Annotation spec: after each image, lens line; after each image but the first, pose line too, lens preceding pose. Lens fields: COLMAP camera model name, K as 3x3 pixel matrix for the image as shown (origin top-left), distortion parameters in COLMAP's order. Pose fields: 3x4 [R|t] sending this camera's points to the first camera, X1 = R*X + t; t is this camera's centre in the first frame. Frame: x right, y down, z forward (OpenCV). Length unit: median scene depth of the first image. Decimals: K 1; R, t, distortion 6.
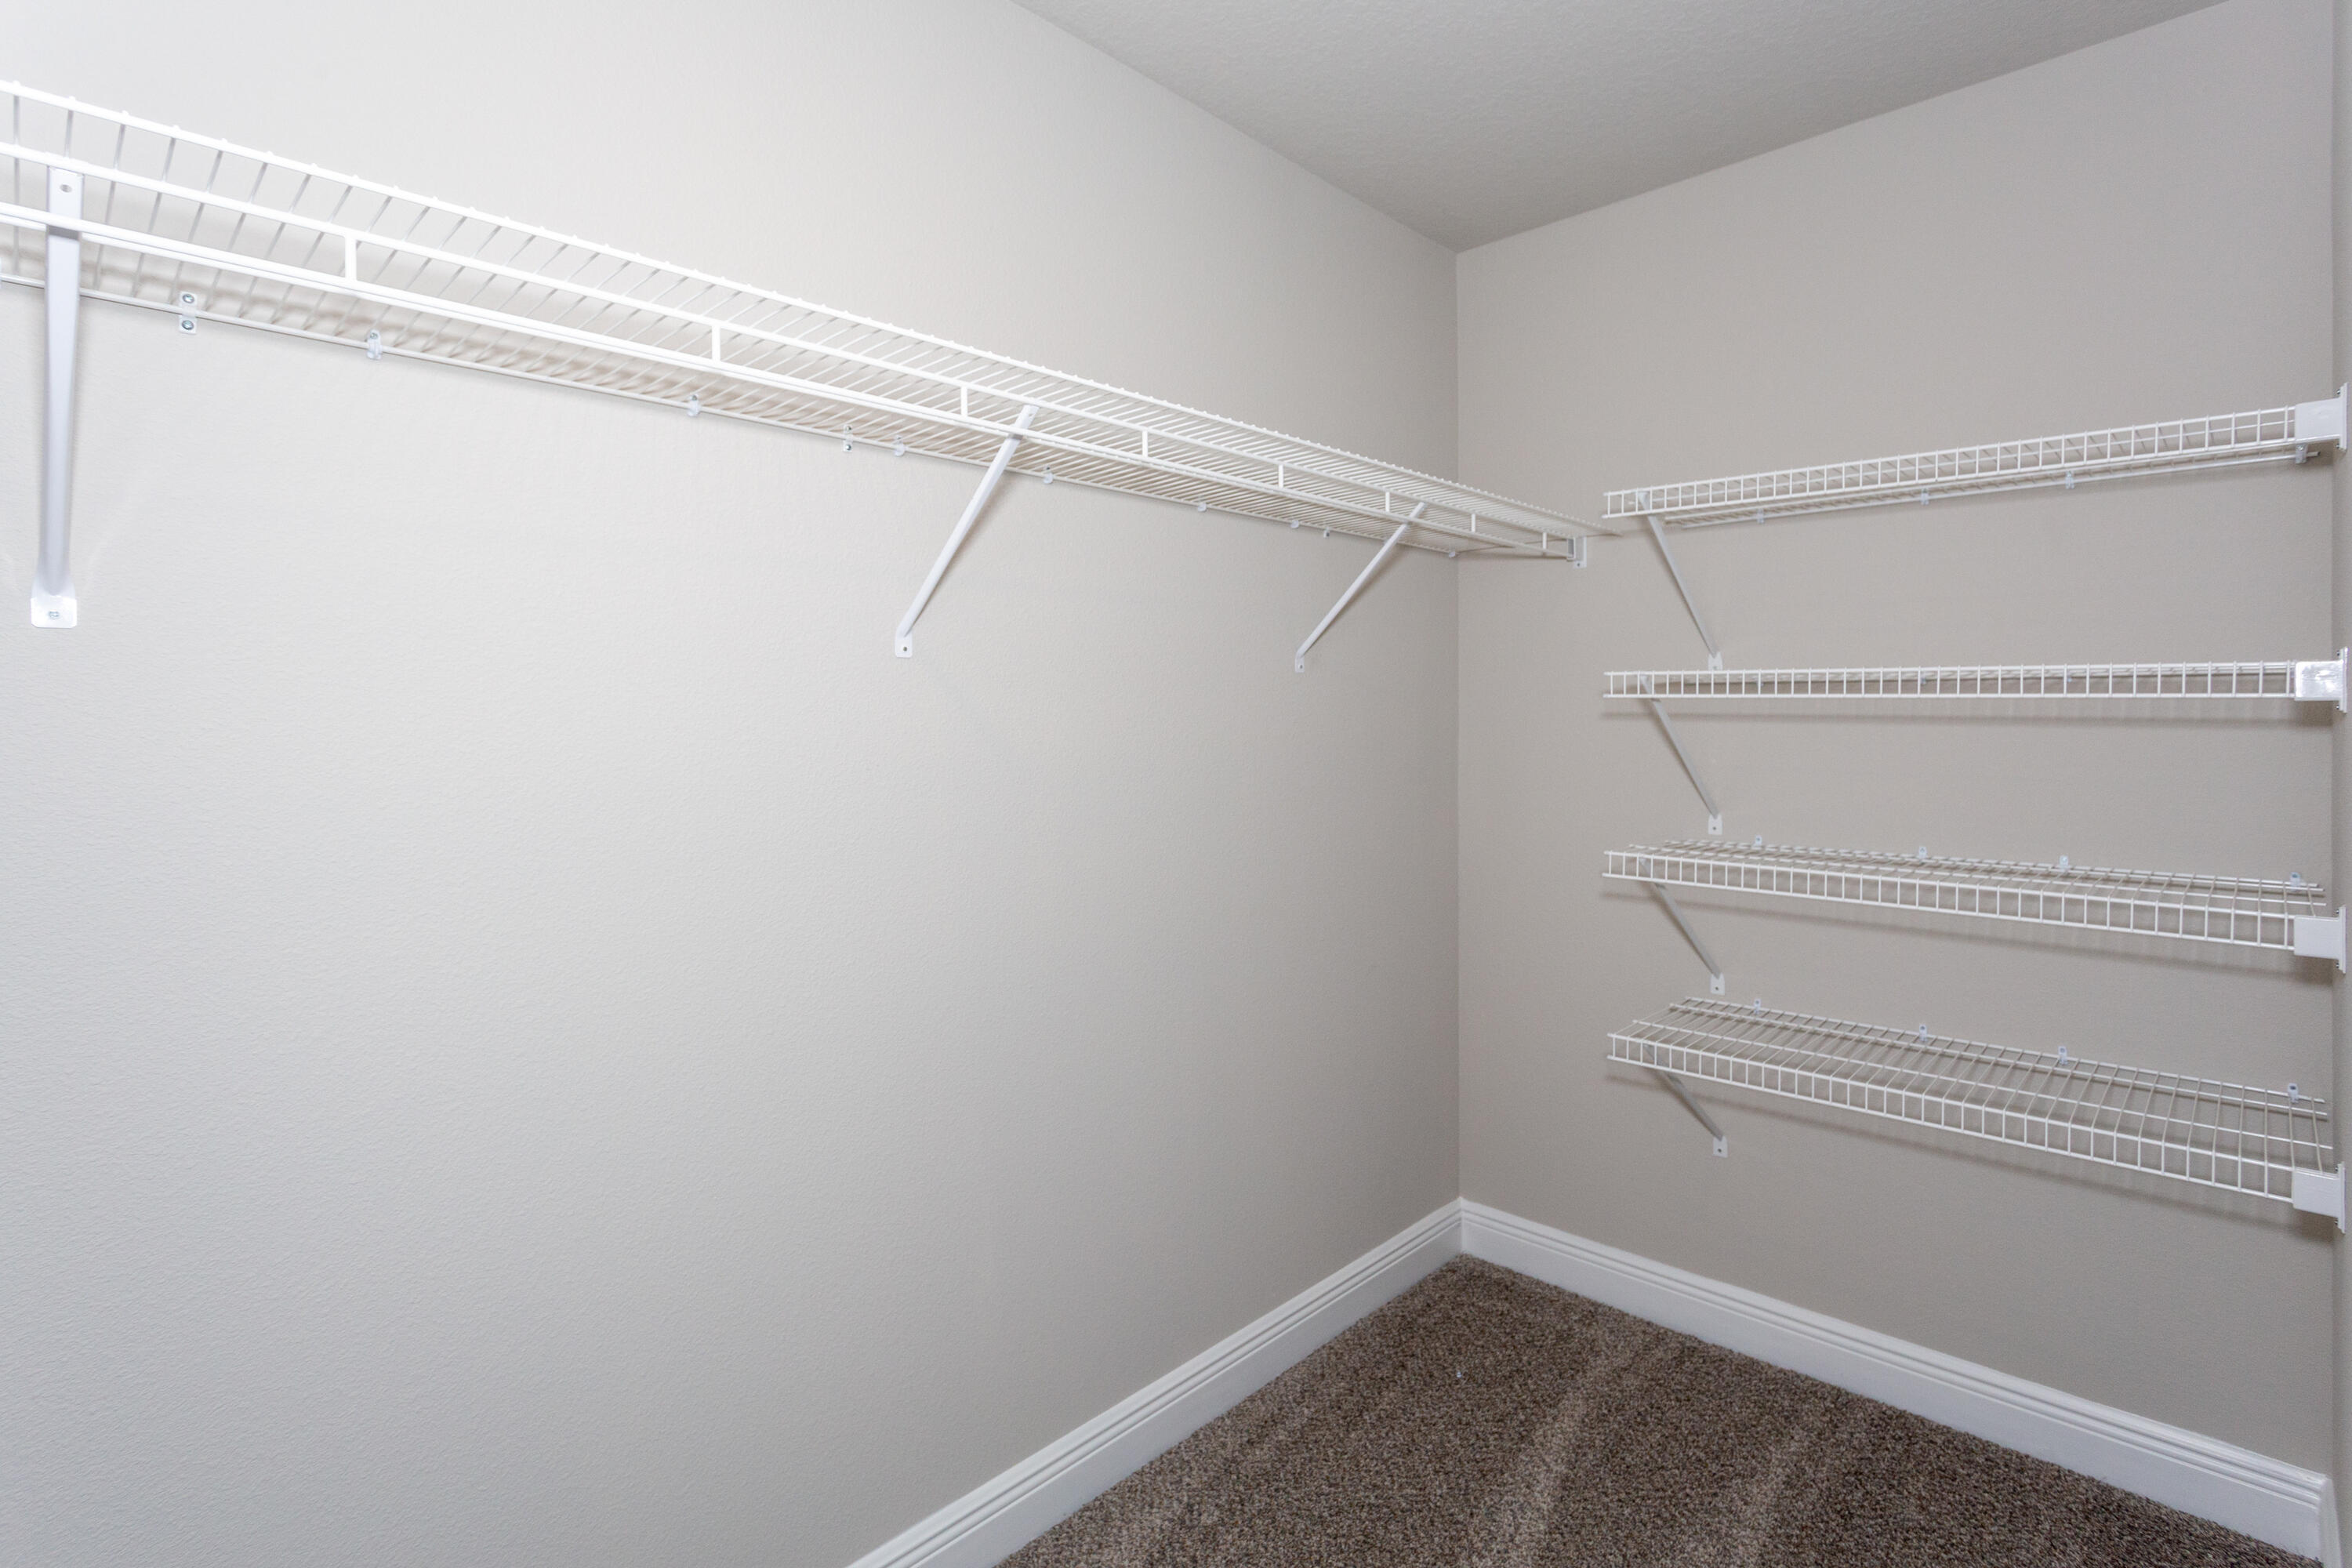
lens RADIAL K [[1170.1, 0, 1176.0], [0, 1170.1, 784.0], [0, 0, 1]] dist [0.000004, 0.000675]
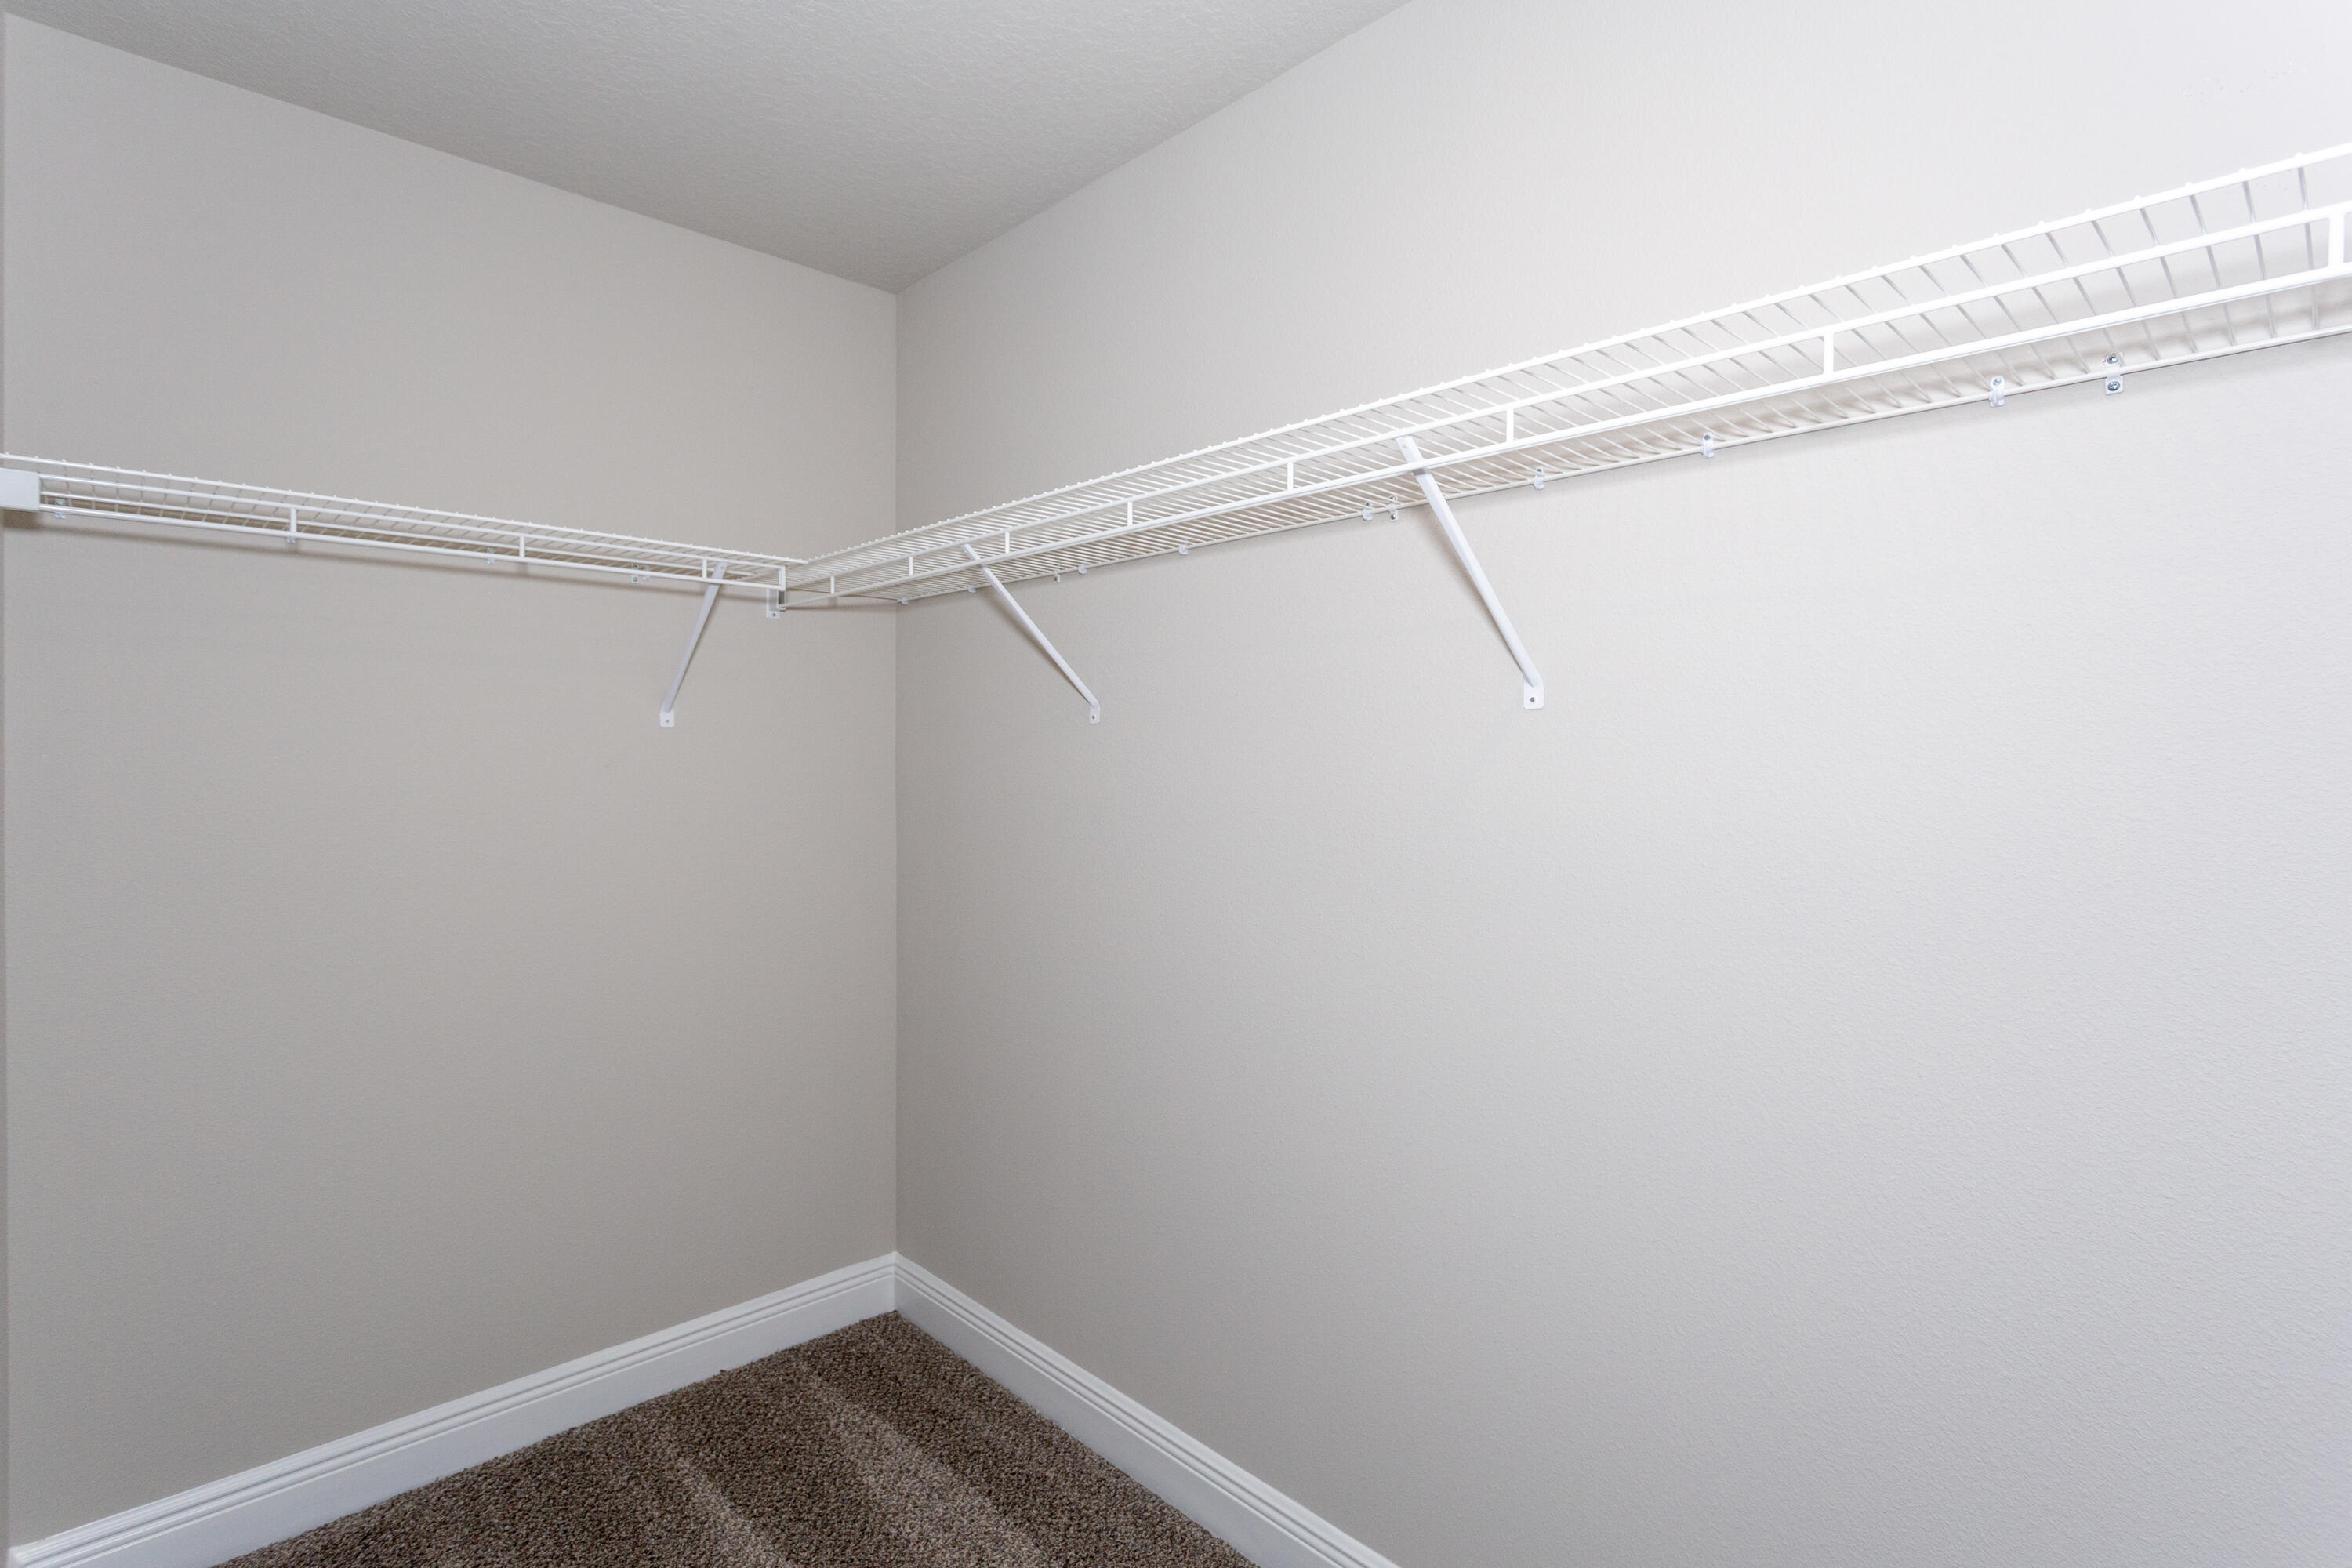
lens RADIAL K [[1111.6, 0, 1176.0], [0, 1111.6, 784.0], [0, 0, 1]] dist [-0.000840, -0.012300]
pose [[-0.047534, 0.032467, -0.998342, 0.876162], [-0.060615, 0.997536, 0.035327, -0.068280], [0.997029, 0.062193, -0.045449, 0.958402]]
